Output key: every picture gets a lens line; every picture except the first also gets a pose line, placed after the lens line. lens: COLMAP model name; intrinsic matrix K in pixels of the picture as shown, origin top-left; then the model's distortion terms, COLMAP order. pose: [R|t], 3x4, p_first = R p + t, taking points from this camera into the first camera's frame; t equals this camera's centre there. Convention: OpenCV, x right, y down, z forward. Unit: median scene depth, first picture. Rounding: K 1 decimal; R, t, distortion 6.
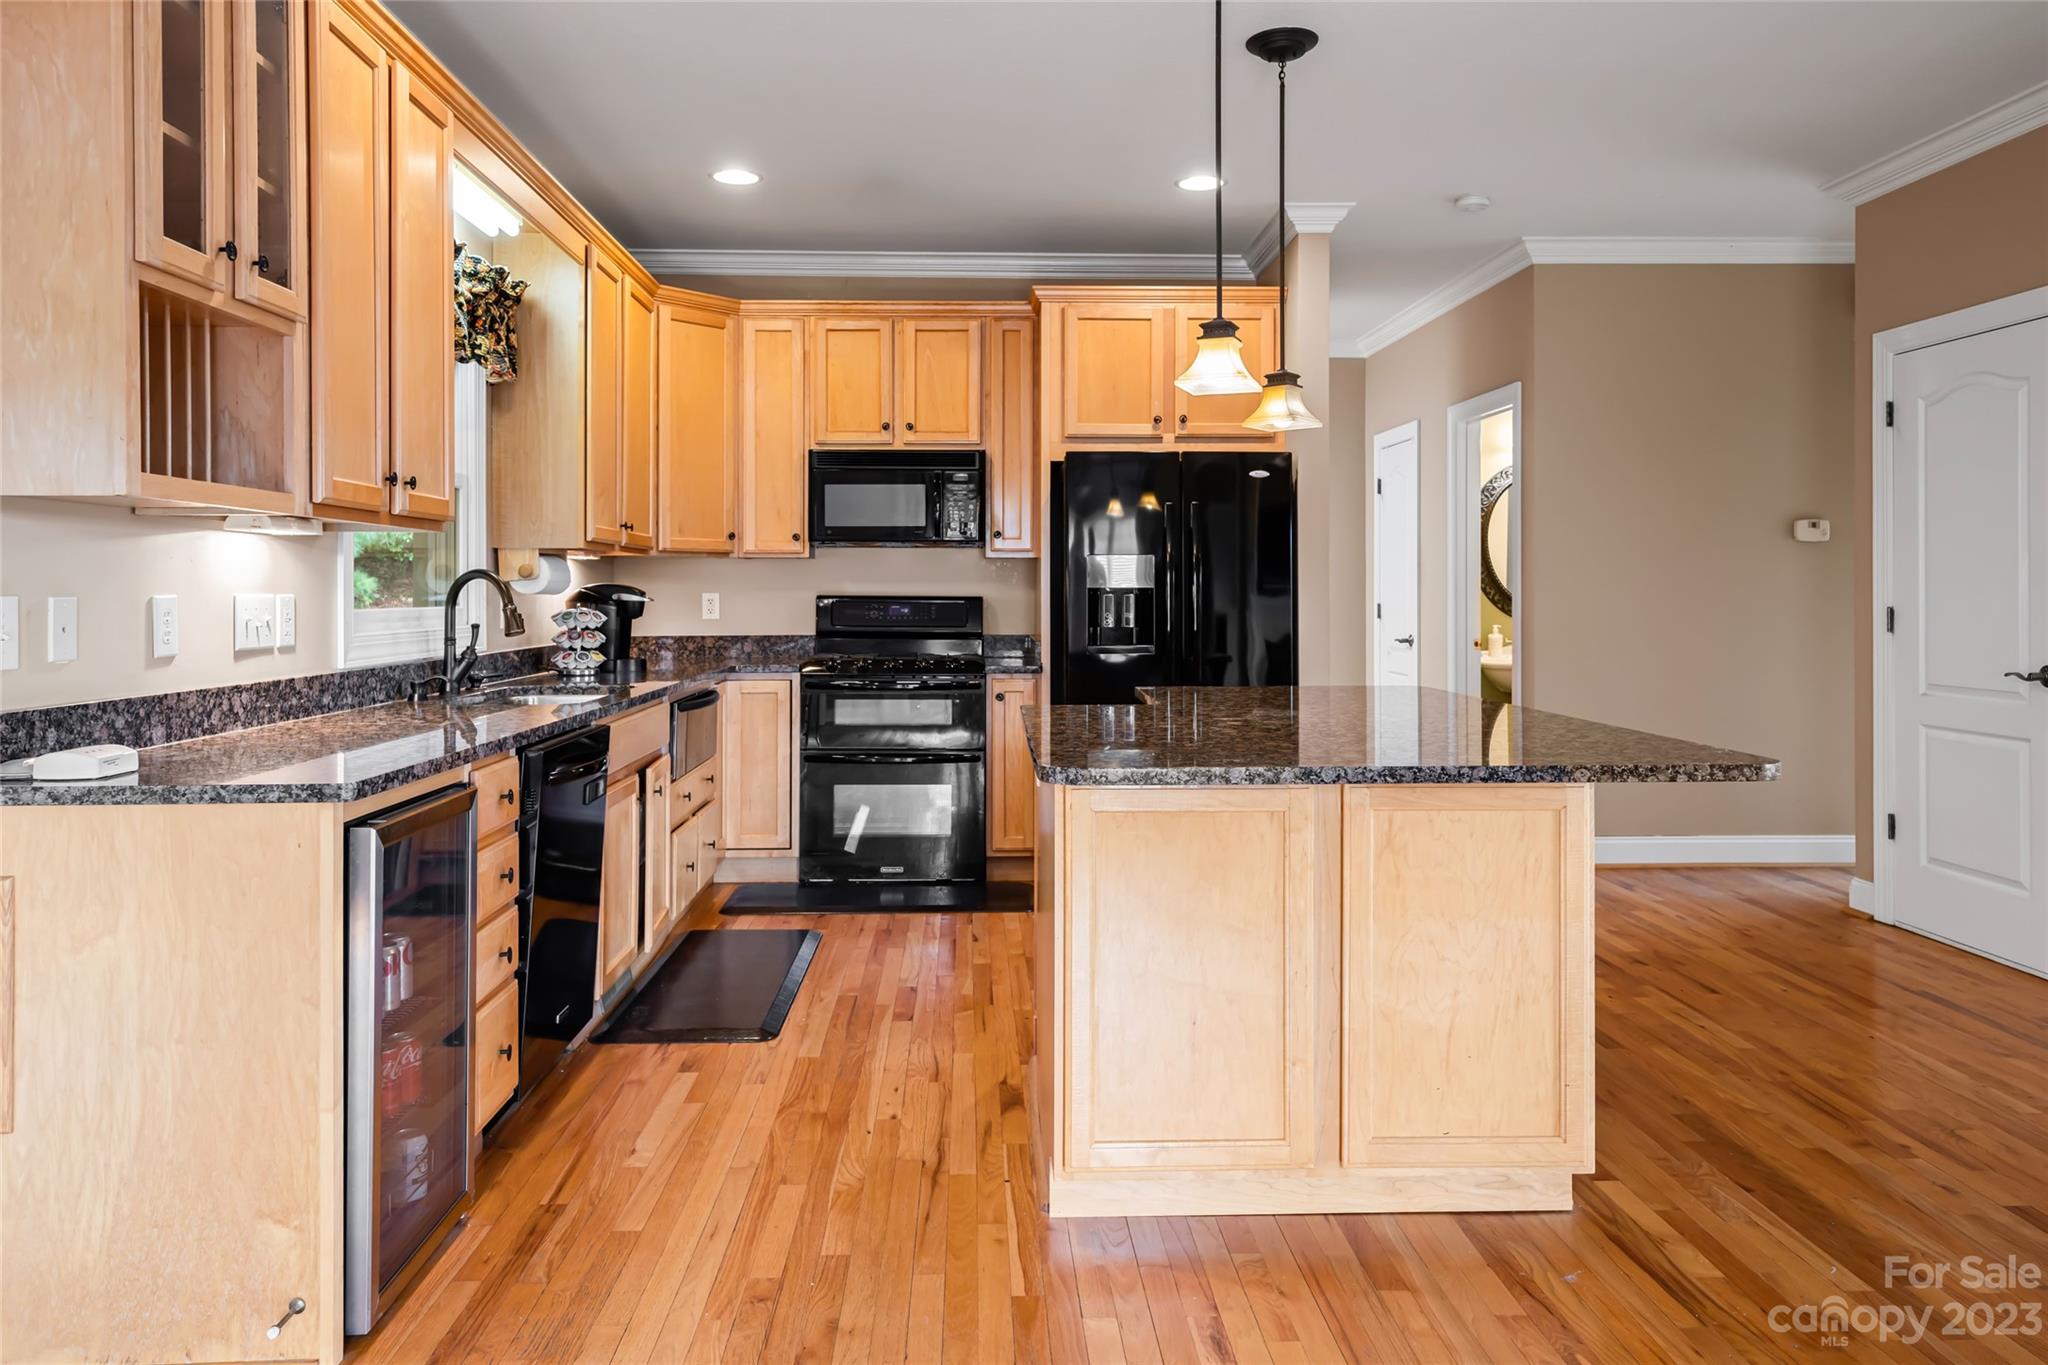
lens RADIAL K [[1362.4, 0, 1016.1], [0, 1362.4, 585.1], [0, 0, 1]] dist [0.016398, 0.004954]
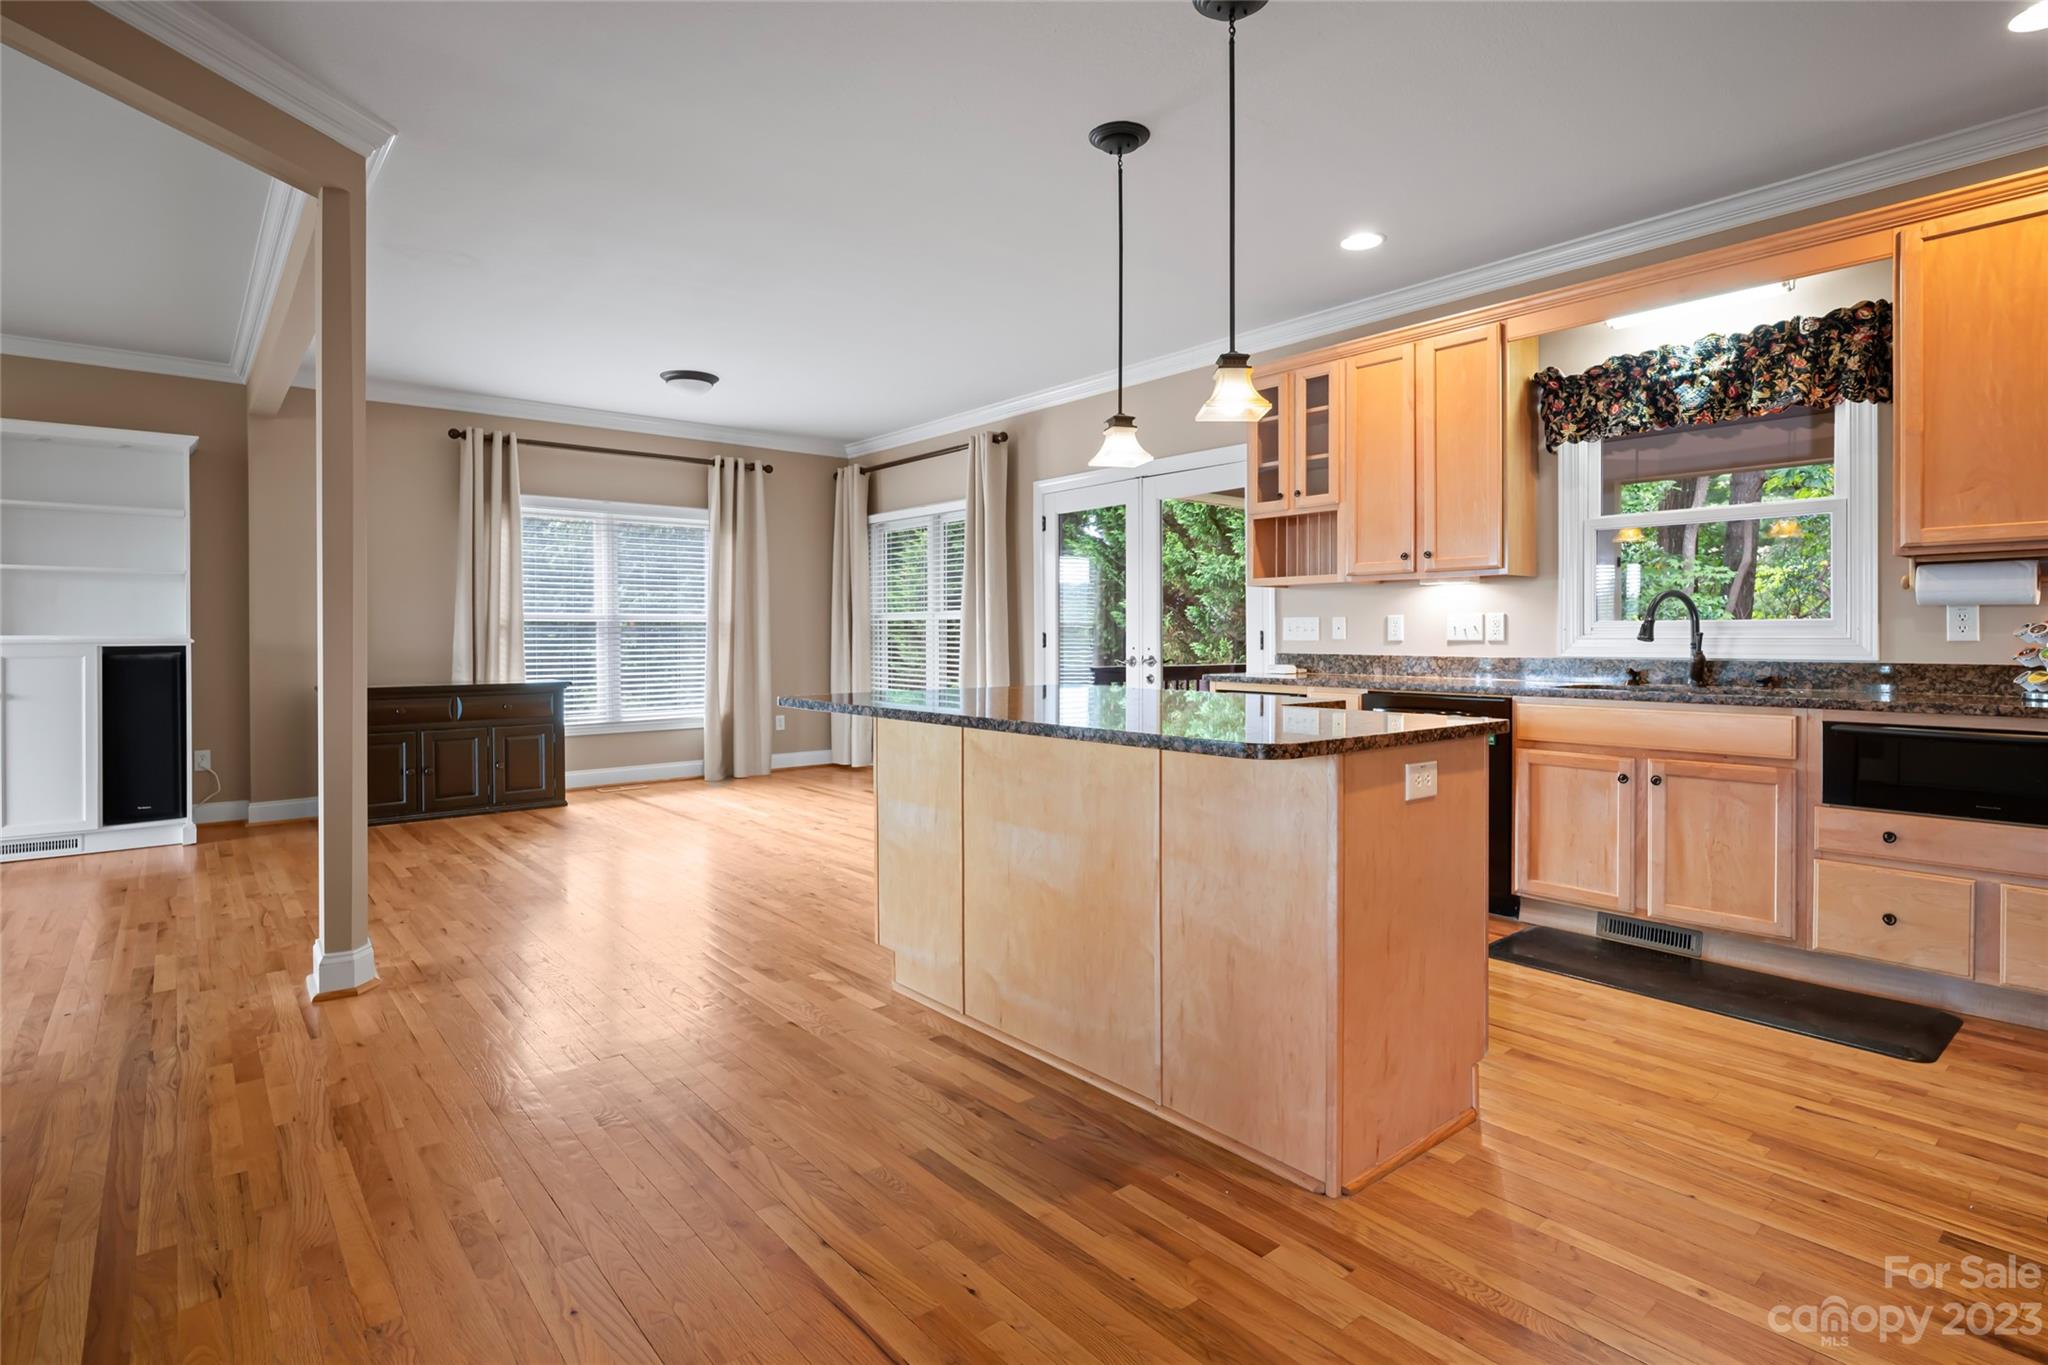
lens RADIAL K [[1012.7, 0, 1010.5], [0, 1012.7, 637.7], [0, 0, 1]] dist [0.001075, 0.001355]
pose [[-0.795626, 0.004079, -0.605774, 0.505032], [0.005674, 0.999984, -0.000720, 0.022161], [0.605761, -0.004010, -0.795636, 1.013097]]
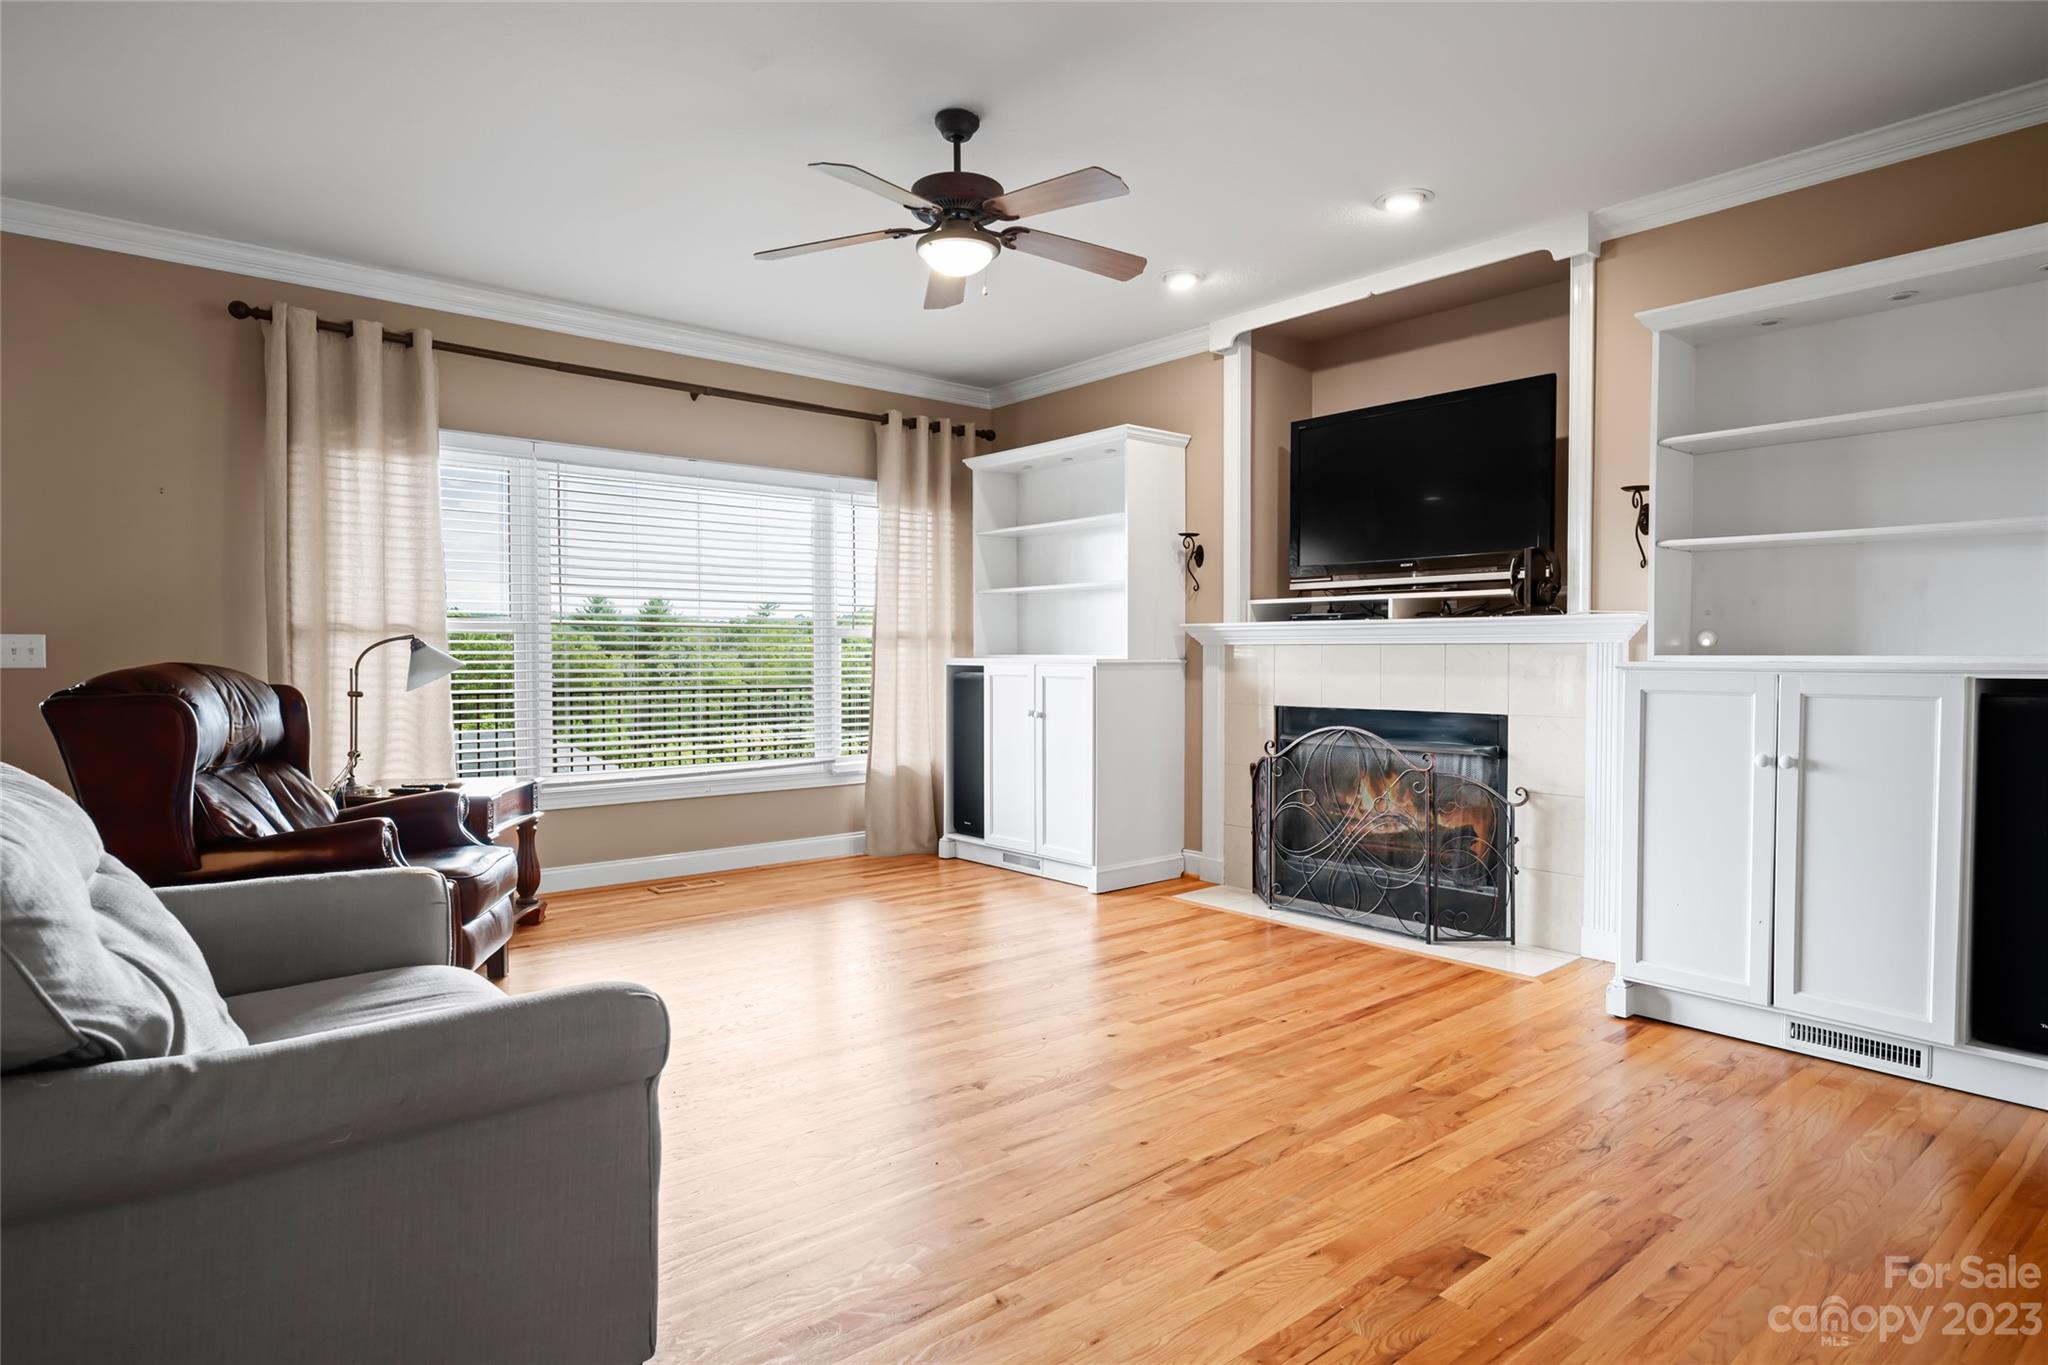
lens RADIAL K [[1128.9, 0, 1016.7], [0, 1128.9, 681.1], [0, 0, 1]] dist [0.003536, 0.001721]
pose [[-0.610568, -0.022065, 0.791656, 0.461803], [-0.002179, 0.999655, 0.026182, 0.012652], [-0.791960, 0.014261, -0.610406, 0.391373]]
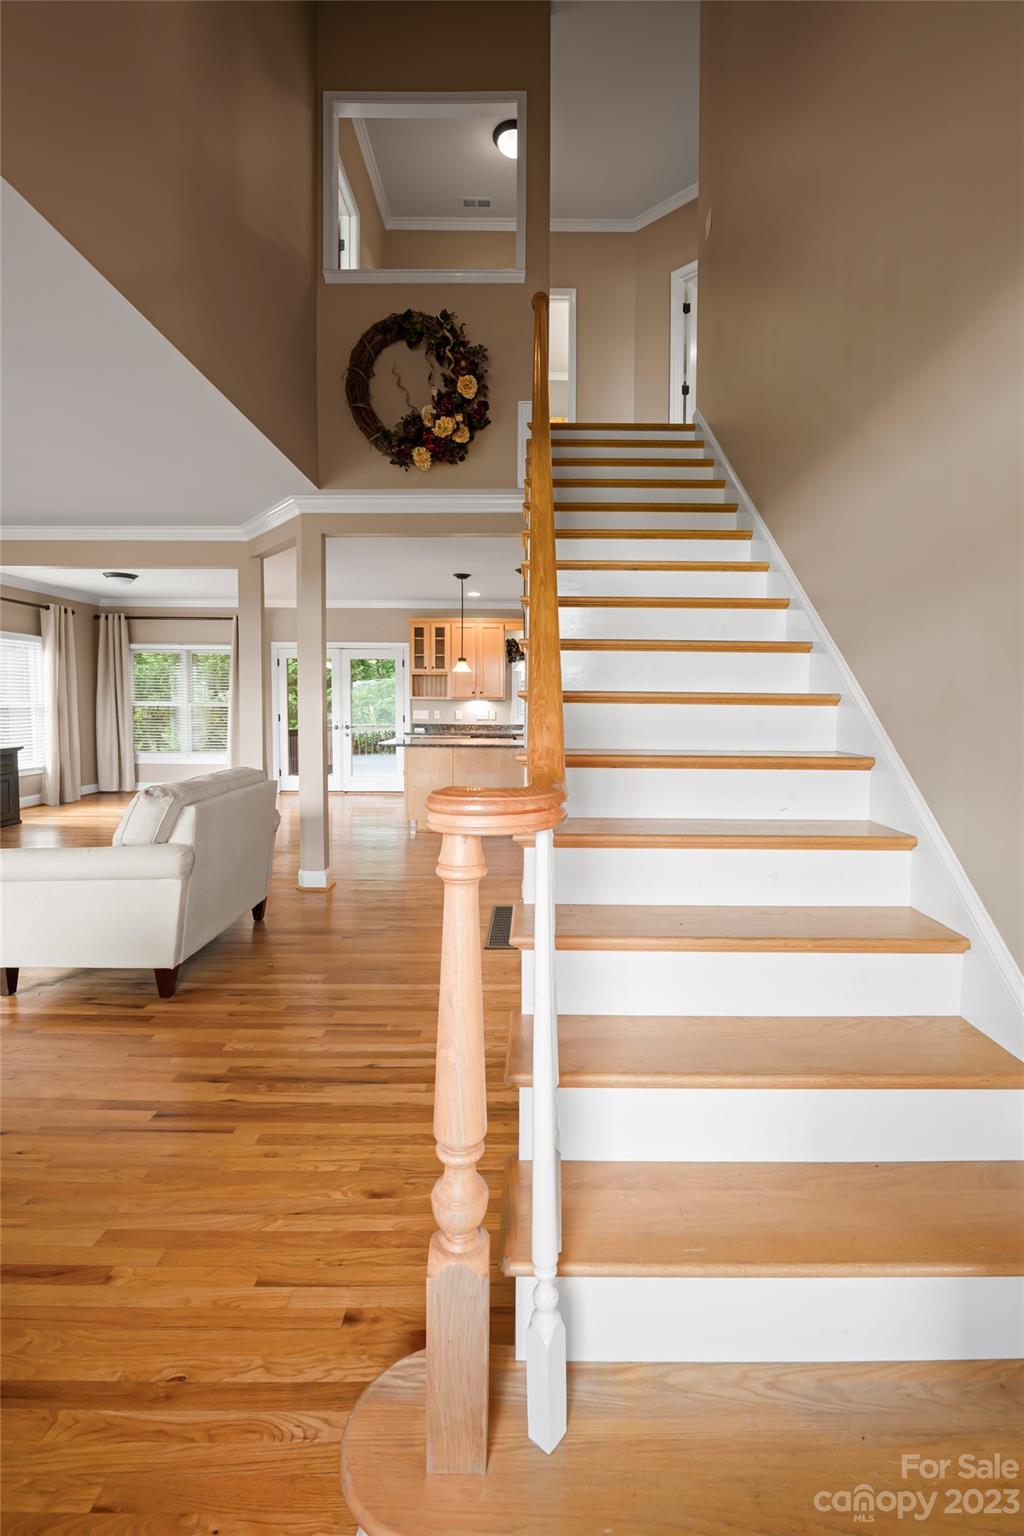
lens RADIAL K [[716.9, 0, 534.7], [0, 716.9, 753.7], [0, 0, 1]] dist [-0.024296, 0.001517]
pose [[-0.039046, 0.073561, -0.996526, 1.556032], [-0.003678, 0.997269, 0.073760, -0.023163], [0.999231, 0.006545, -0.038668, 0.776369]]
